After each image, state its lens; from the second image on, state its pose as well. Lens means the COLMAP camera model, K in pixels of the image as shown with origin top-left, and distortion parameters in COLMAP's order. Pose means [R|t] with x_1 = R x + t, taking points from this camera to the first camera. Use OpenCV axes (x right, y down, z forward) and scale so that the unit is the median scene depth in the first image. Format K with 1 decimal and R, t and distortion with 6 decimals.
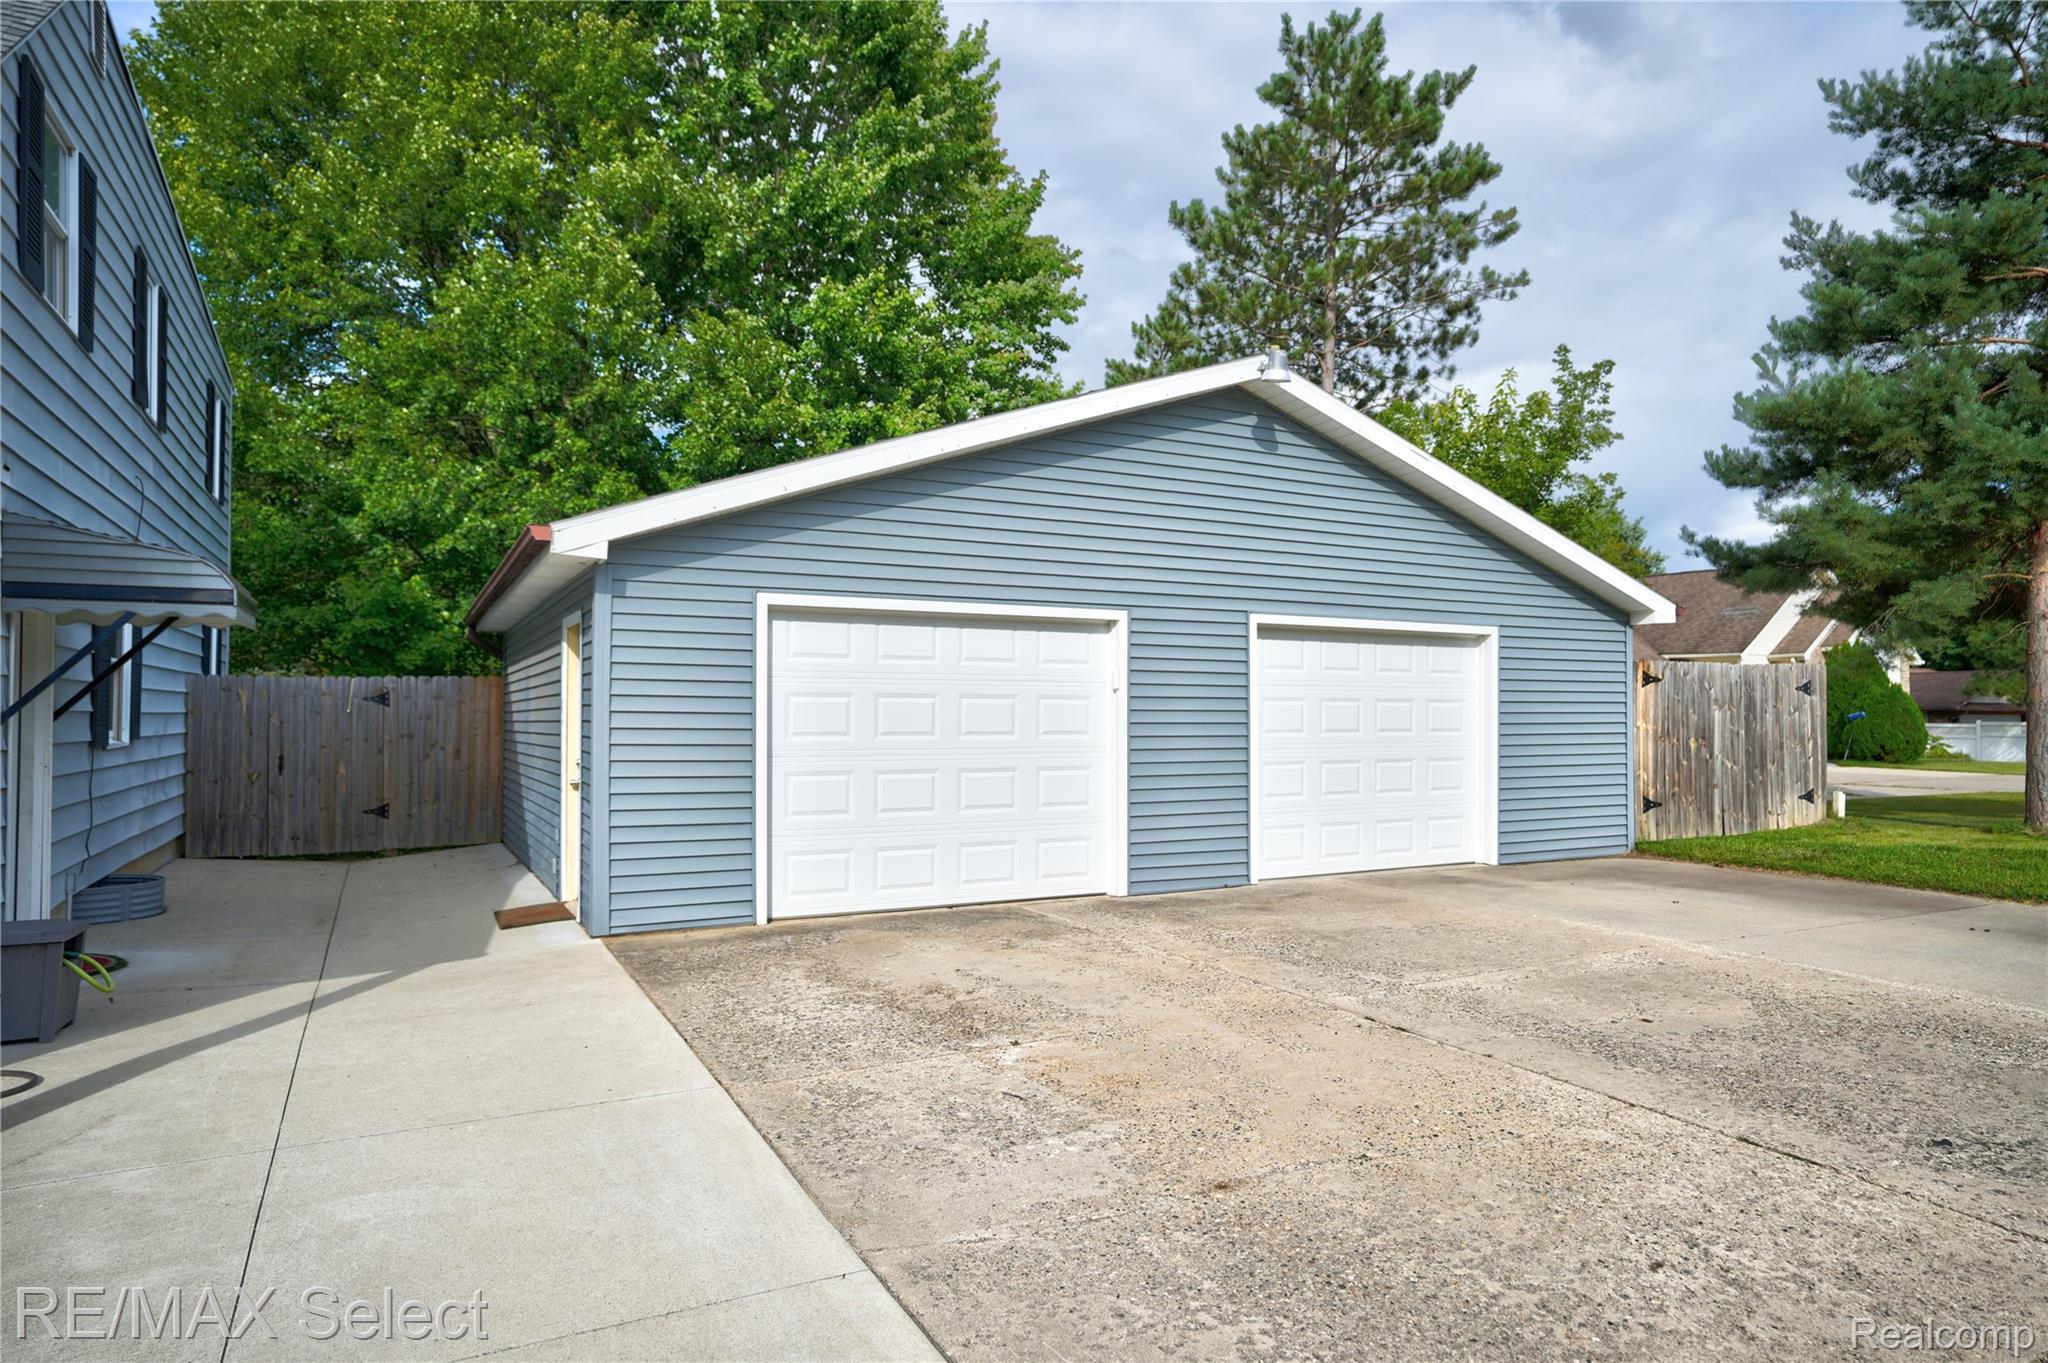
lens RADIAL K [[1230.2, 0, 1034.8], [0, 1230.2, 680.8], [0, 0, 1]] dist [-0.016916, 0.014346]
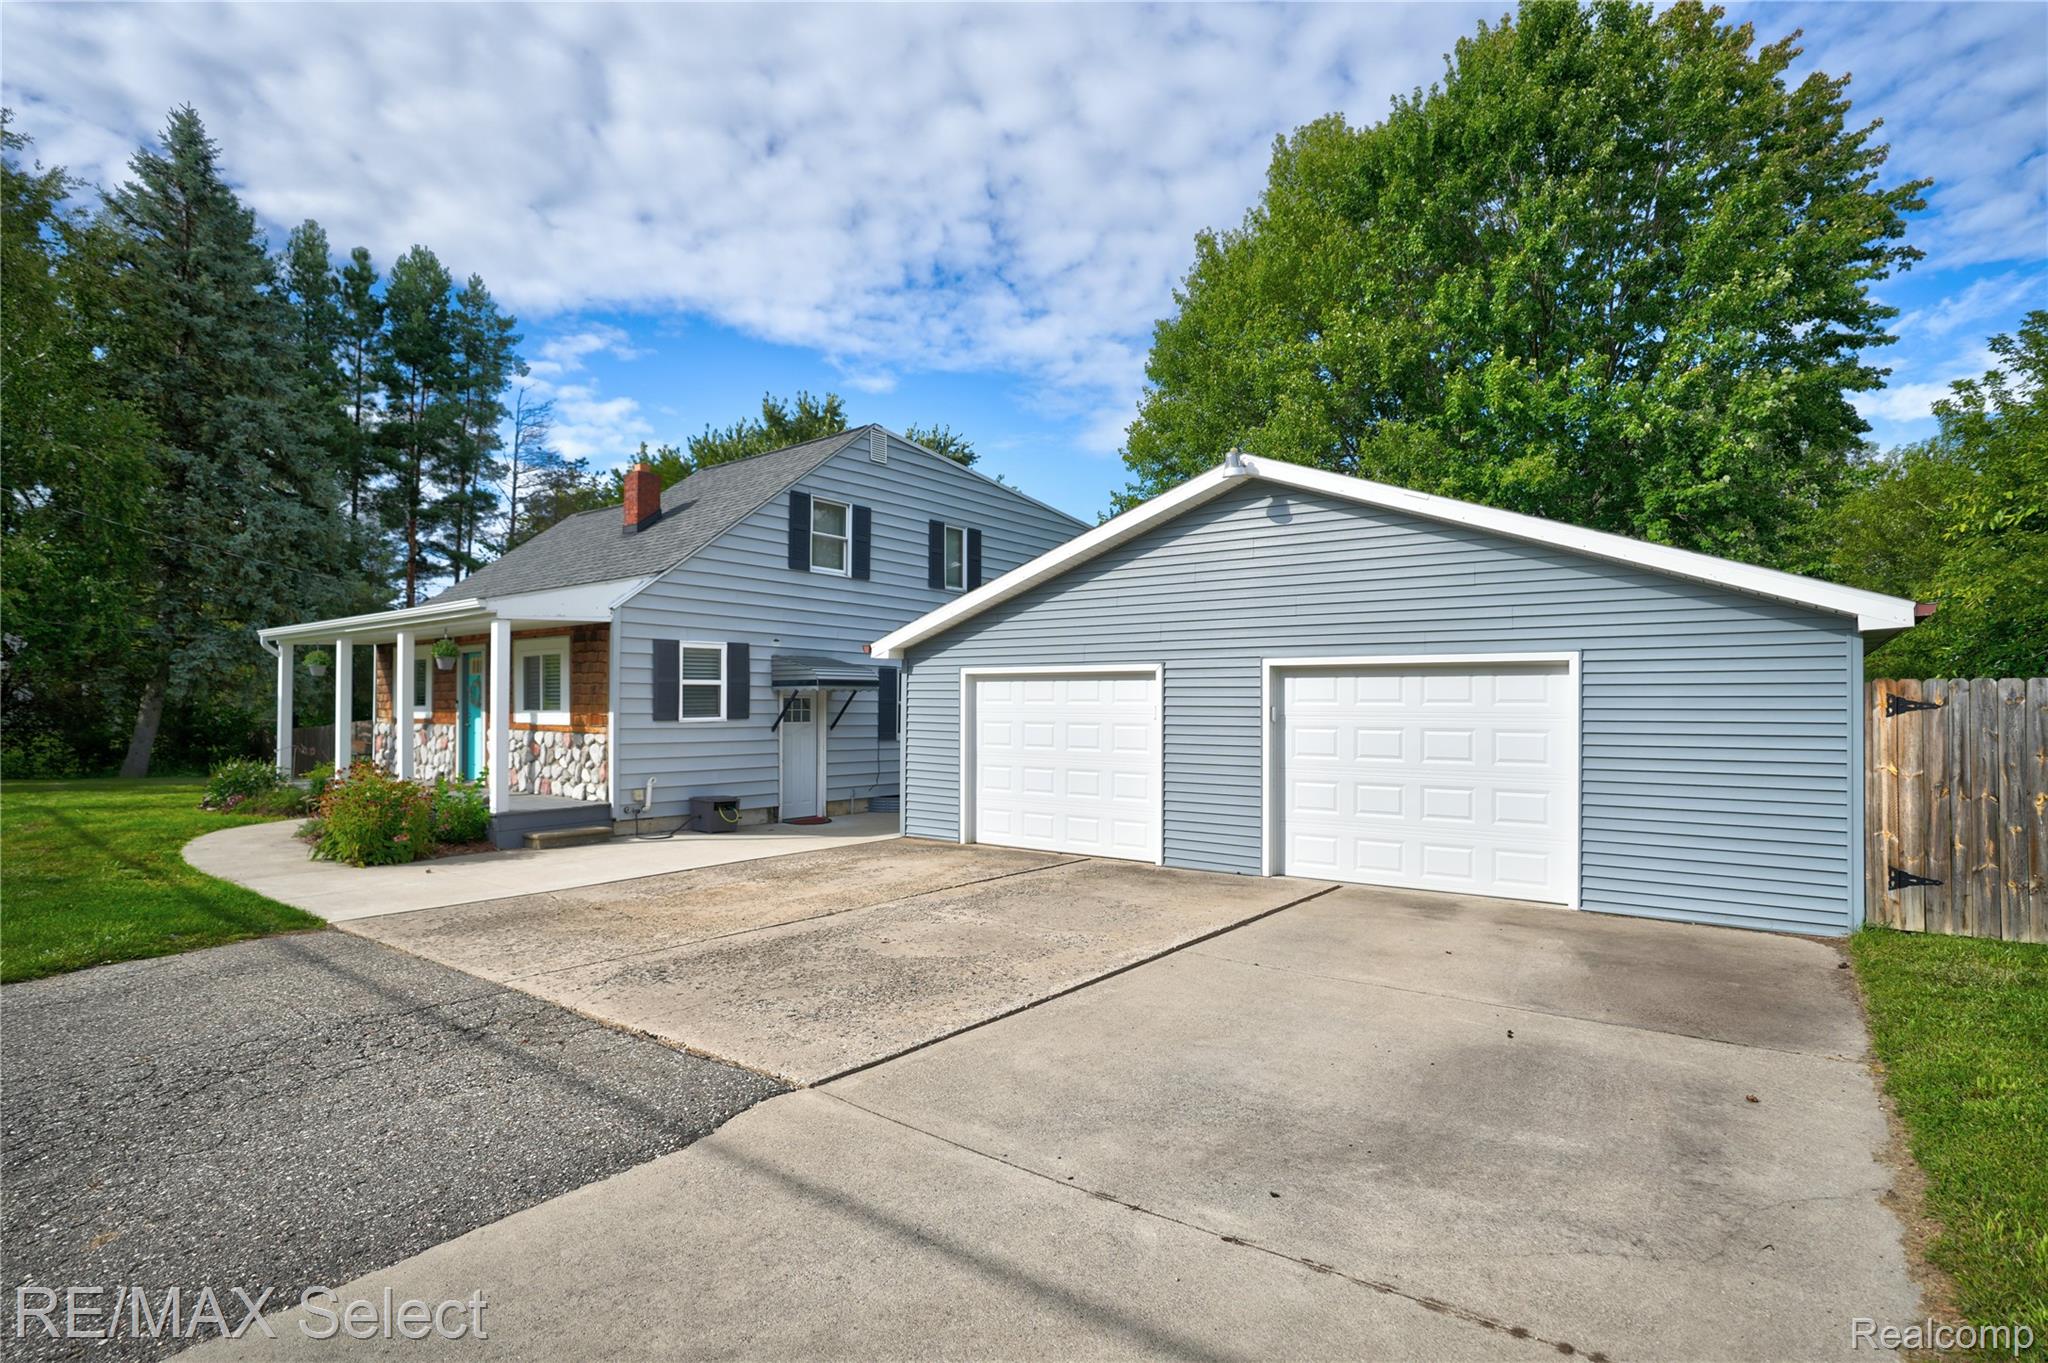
lens RADIAL K [[1003.2, 0, 1032.4], [0, 1003.2, 689.7], [0, 0, 1]] dist [-0.039230, 0.013340]
pose [[0.426189, -0.017741, -0.904460, 0.640334], [0.015784, 0.999801, -0.012174, -0.009377], [0.904497, -0.009087, 0.426384, 0.229925]]
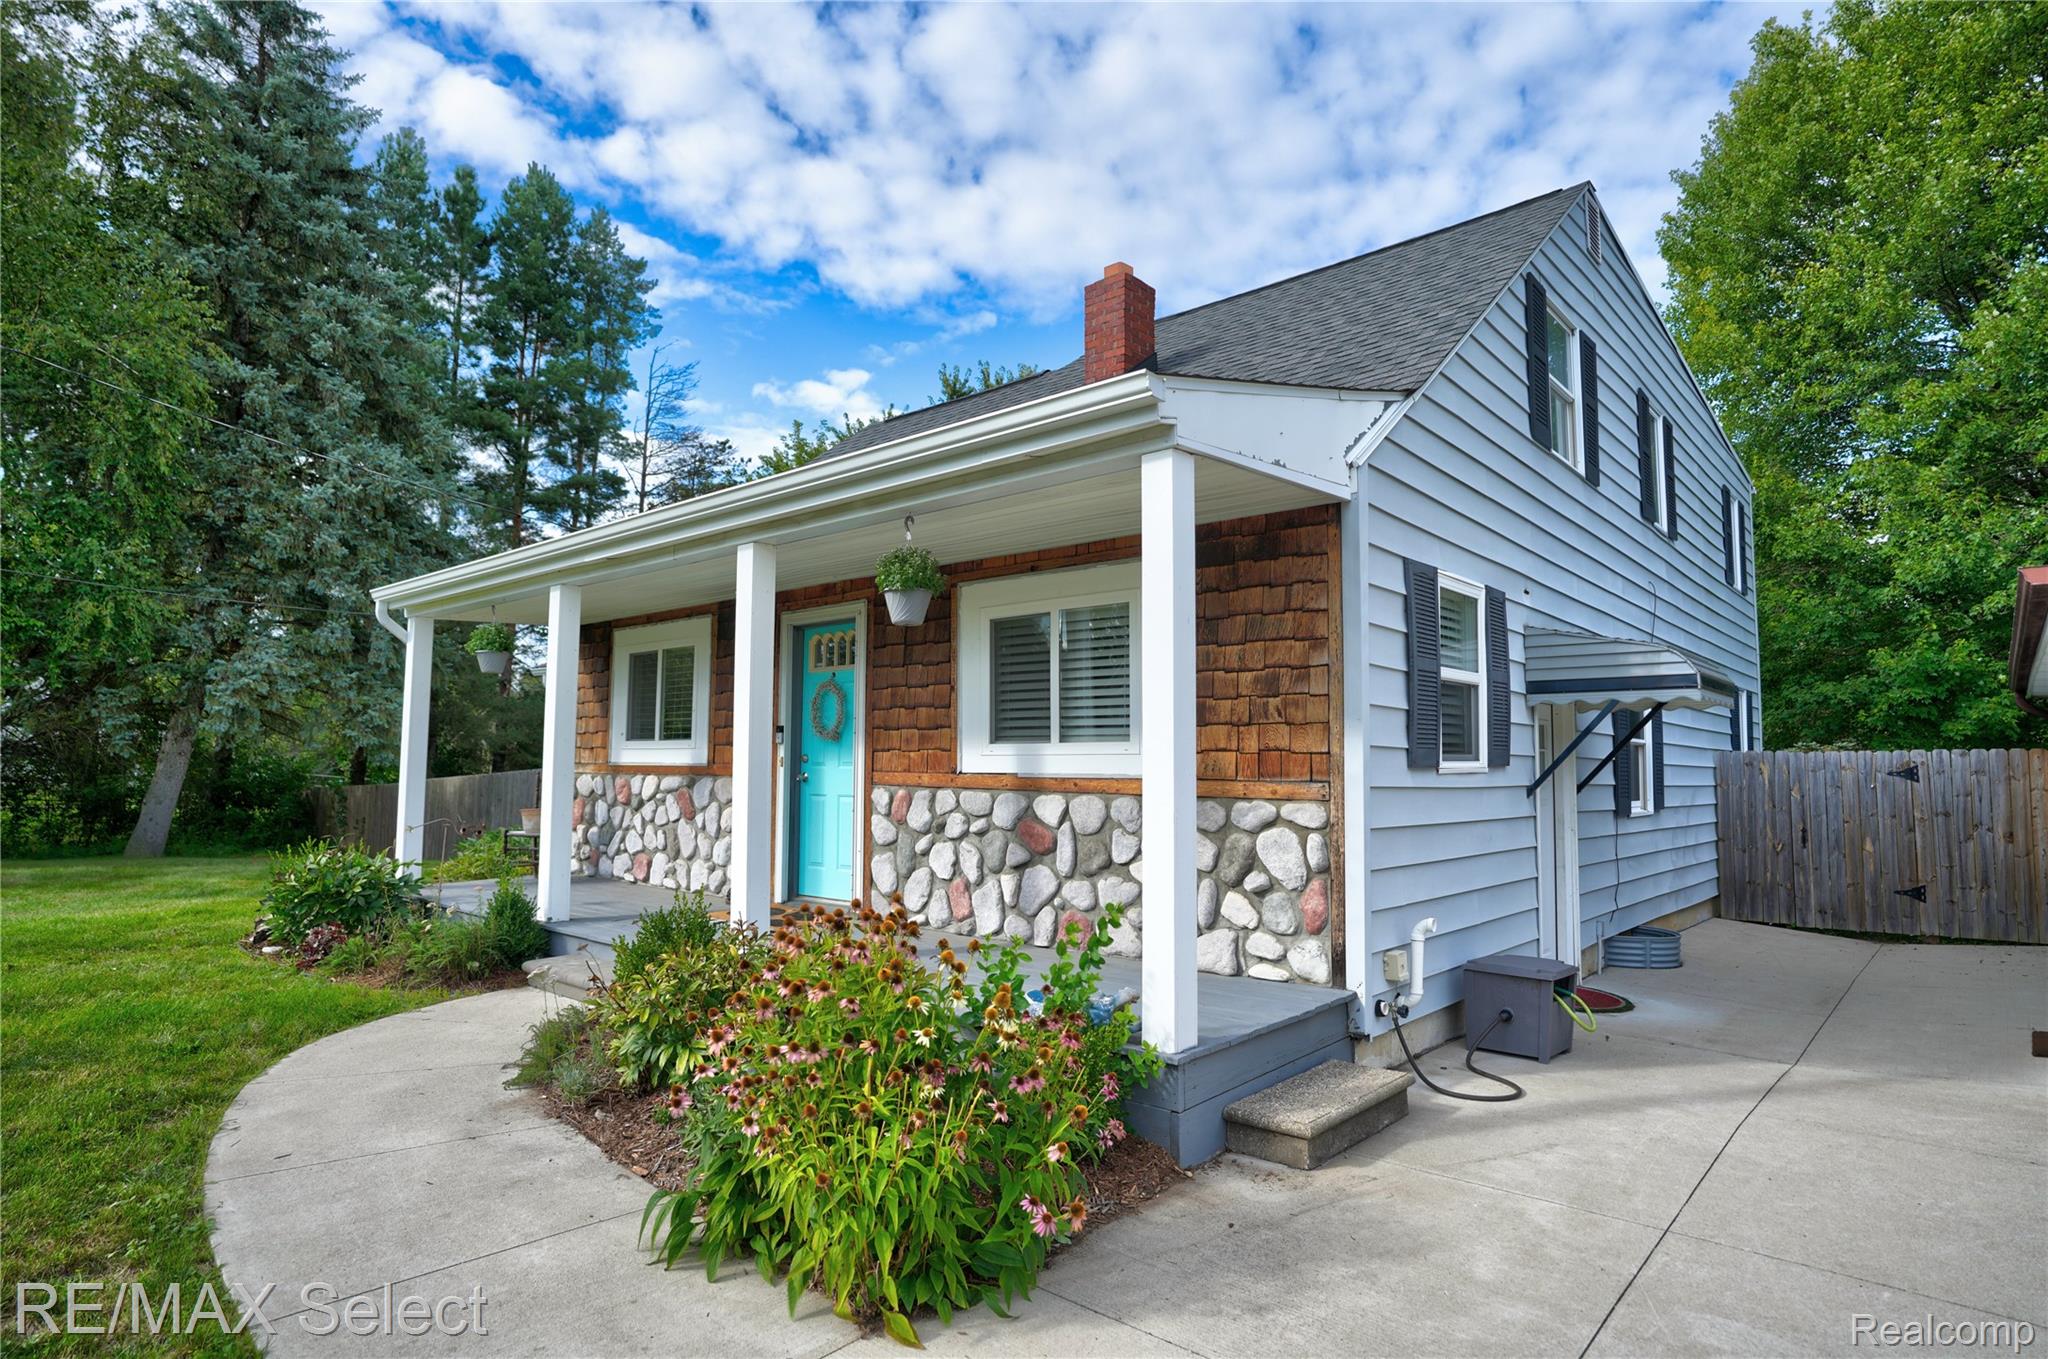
lens RADIAL K [[1111.2, 0, 1030.9], [0, 1111.2, 675.2], [0, 0, 1]] dist [-0.032633, 0.016229]
pose [[0.356109, -0.077263, -0.931245, 0.016664], [0.010149, 0.996837, -0.078824, -0.001053], [0.934389, 0.018618, 0.355767, 0.051309]]
